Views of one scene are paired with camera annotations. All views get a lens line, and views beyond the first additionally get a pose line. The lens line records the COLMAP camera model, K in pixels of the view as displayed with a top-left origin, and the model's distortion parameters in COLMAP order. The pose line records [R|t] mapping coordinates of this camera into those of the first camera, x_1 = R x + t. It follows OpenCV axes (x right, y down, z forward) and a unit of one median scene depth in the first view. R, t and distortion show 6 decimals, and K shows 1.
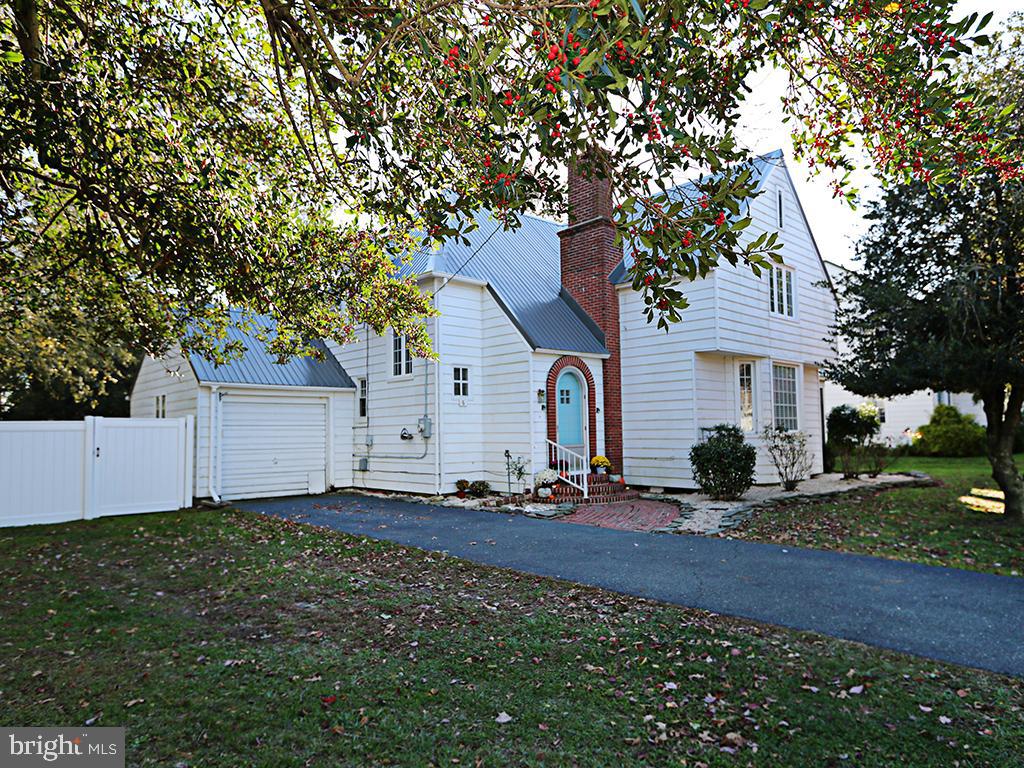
lens RADIAL K [[607.5, 0, 512.0], [0, 607.5, 384.0], [0, 0, 1]] dist [0.000976, 0.000064]
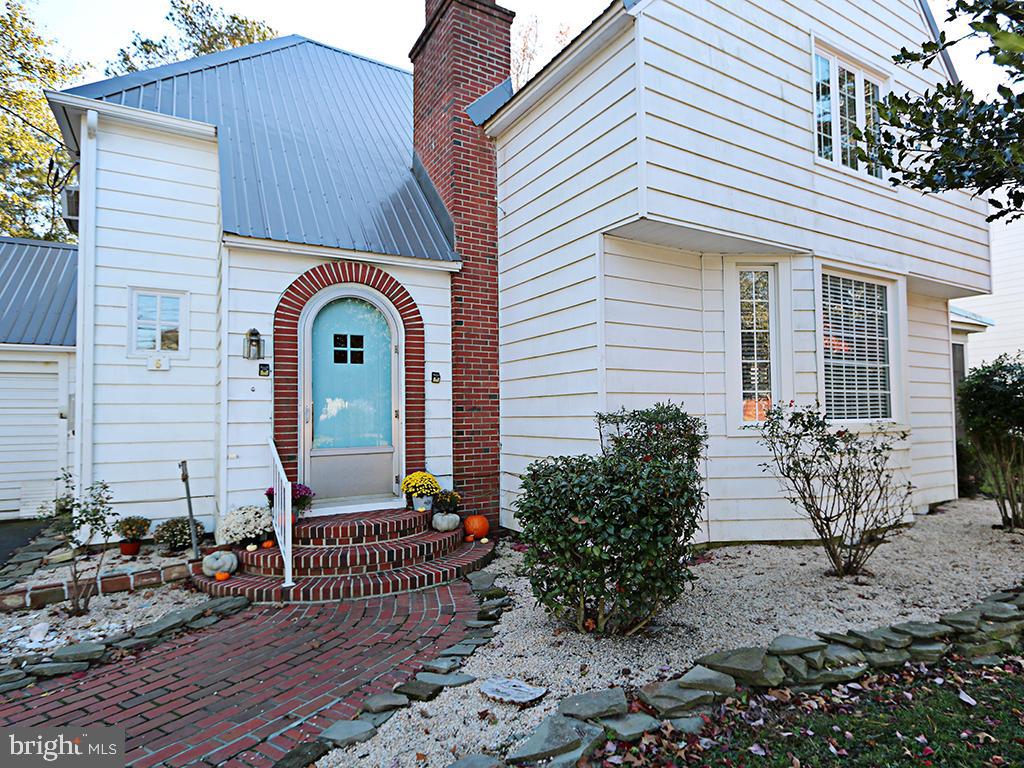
lens RADIAL K [[578.7, 0, 512.0], [0, 578.7, 384.0], [0, 0, 1]] dist [0.000253, 0.000582]
pose [[0.981833, -0.008256, -0.189569, 0.288443], [0.013068, 0.999623, 0.024148, 0.037698], [0.189298, -0.026187, 0.981570, 0.545486]]
